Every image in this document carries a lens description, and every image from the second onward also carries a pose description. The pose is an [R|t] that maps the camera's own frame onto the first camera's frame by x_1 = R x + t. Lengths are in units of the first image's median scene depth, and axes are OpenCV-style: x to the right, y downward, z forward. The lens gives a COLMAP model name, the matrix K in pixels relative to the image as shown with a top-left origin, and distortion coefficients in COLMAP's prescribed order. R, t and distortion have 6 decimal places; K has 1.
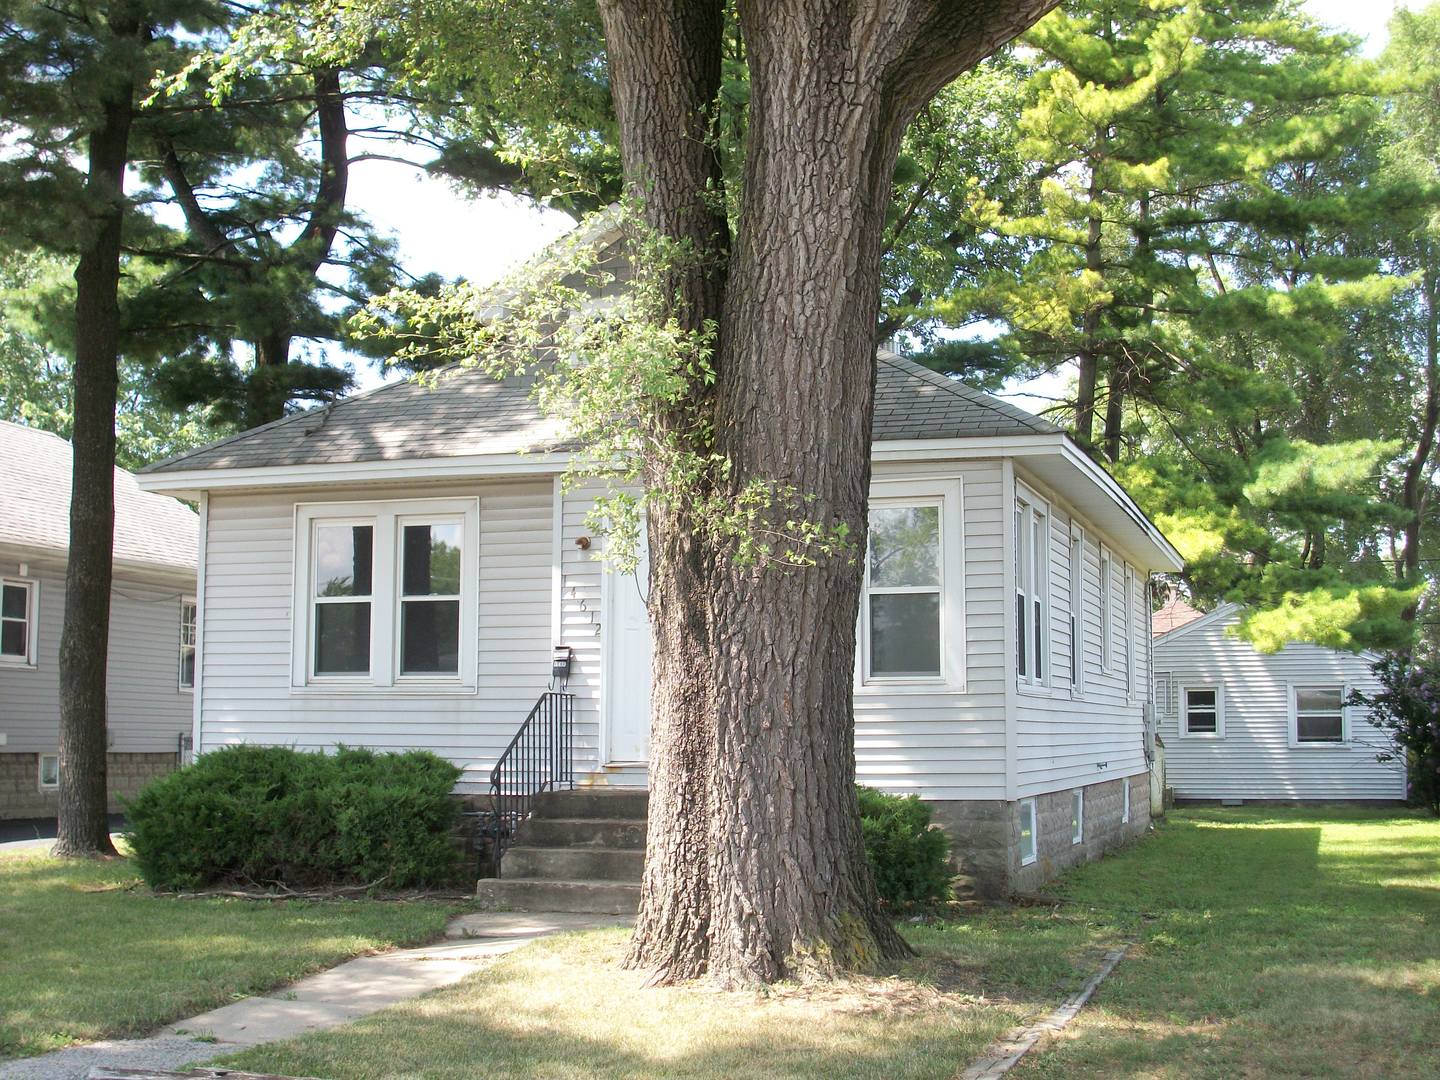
lens RADIAL K [[1895.6, 0, 720.0], [0, 1895.6, 540.0], [0, 0, 1]] dist [-0.132774, 0.036769]
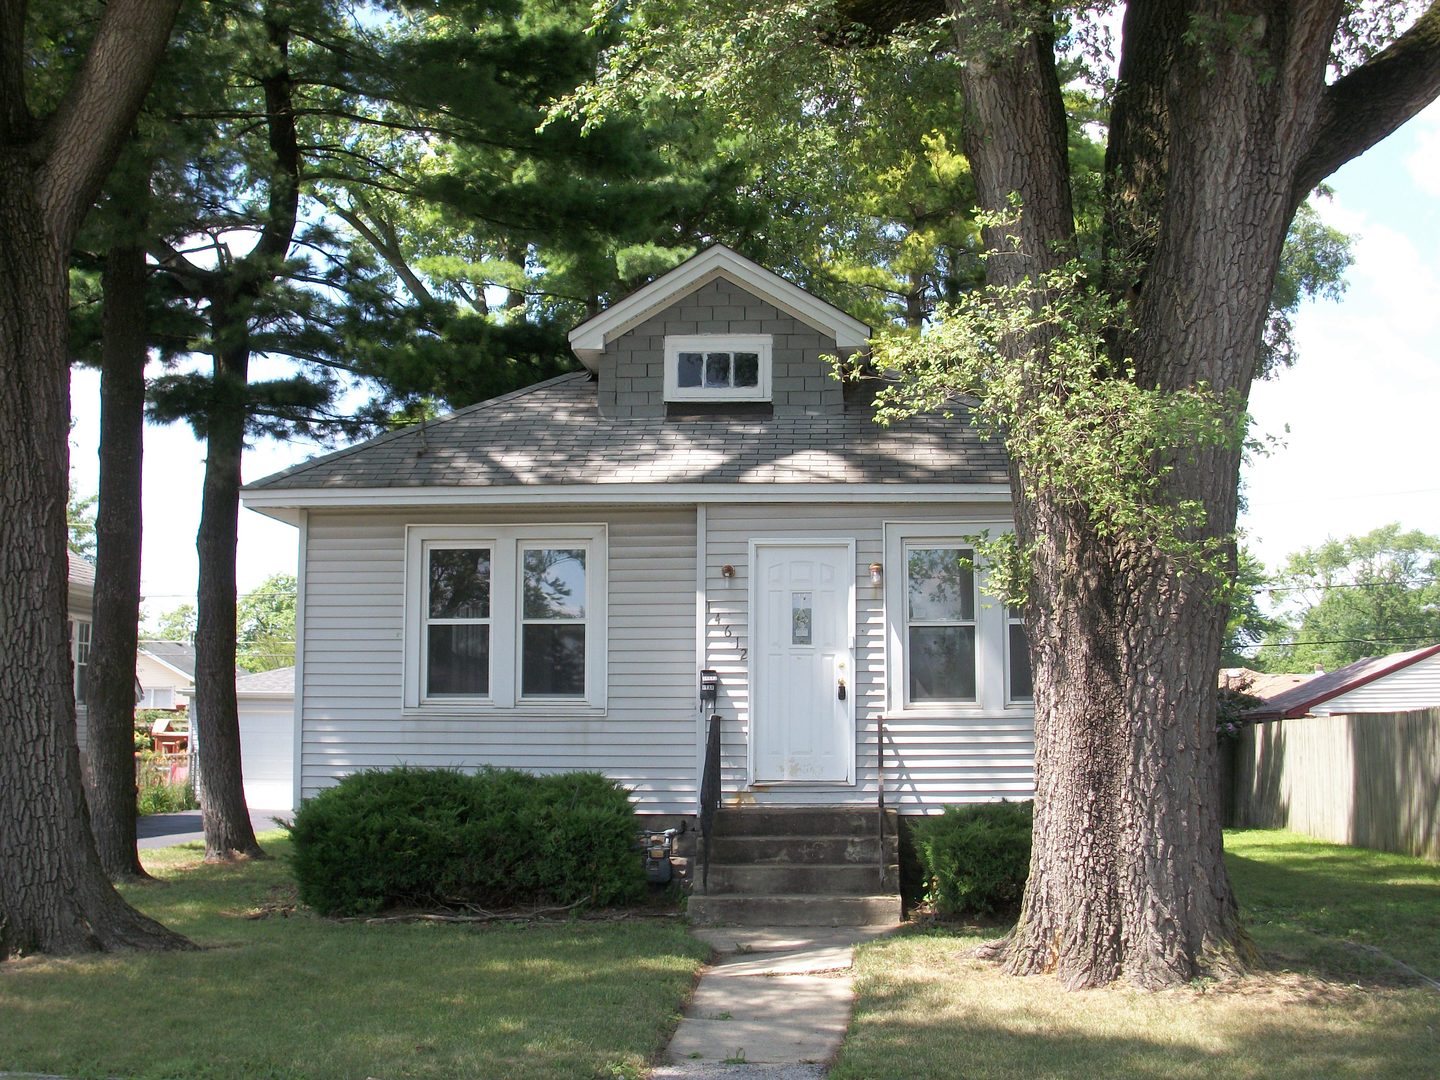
lens RADIAL K [[1839.1, 0, 720.0], [0, 1839.1, 540.0], [0, 0, 1]] dist [-0.131185, 0.036804]
pose [[0.973512, 0.024079, 0.227363, -0.366669], [-0.021690, 0.999680, -0.012998, -0.002725], [-0.227603, 0.007722, 0.973723, 0.019395]]
